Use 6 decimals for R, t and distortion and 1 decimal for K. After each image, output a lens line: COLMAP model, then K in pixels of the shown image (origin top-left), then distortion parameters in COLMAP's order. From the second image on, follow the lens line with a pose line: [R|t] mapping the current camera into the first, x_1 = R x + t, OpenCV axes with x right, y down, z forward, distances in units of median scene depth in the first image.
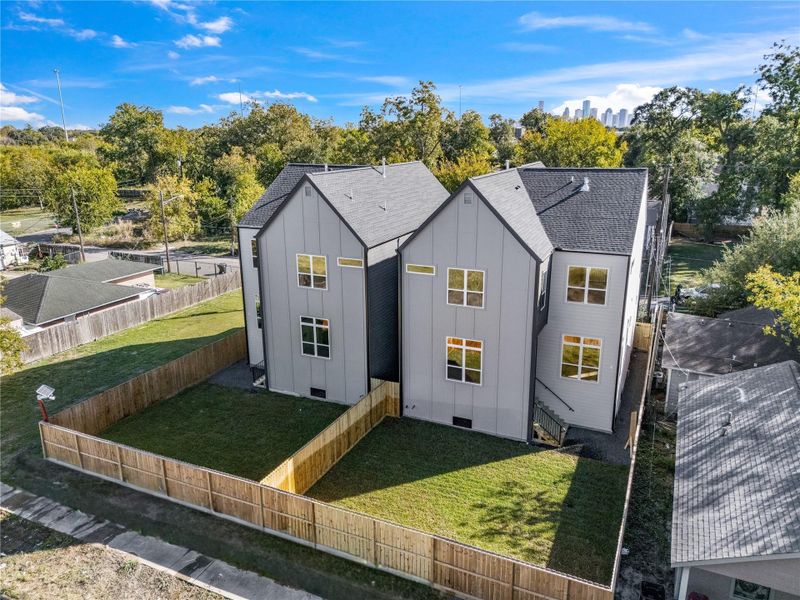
lens RADIAL K [[576.1, 0, 395.9], [0, 576.1, 300.4], [0, 0, 1]] dist [0.050286, -0.031948]
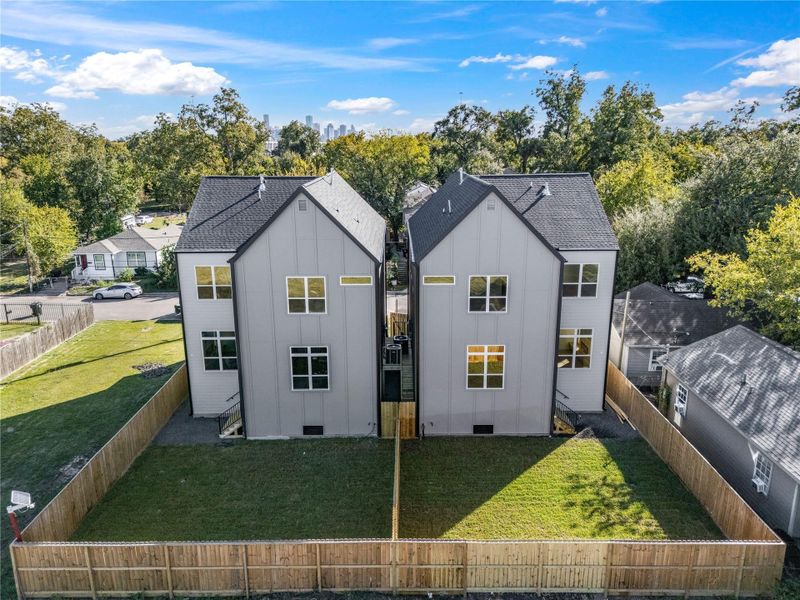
lens RADIAL K [[576.1, 0, 397.9], [0, 576.1, 300.7], [0, 0, 1]] dist [0.050286, -0.031948]
pose [[0.908362, -0.106353, 0.404435, -0.380358], [0.114346, 0.993431, 0.004416, -0.028978], [-0.402248, 0.042234, 0.914556, 0.132968]]
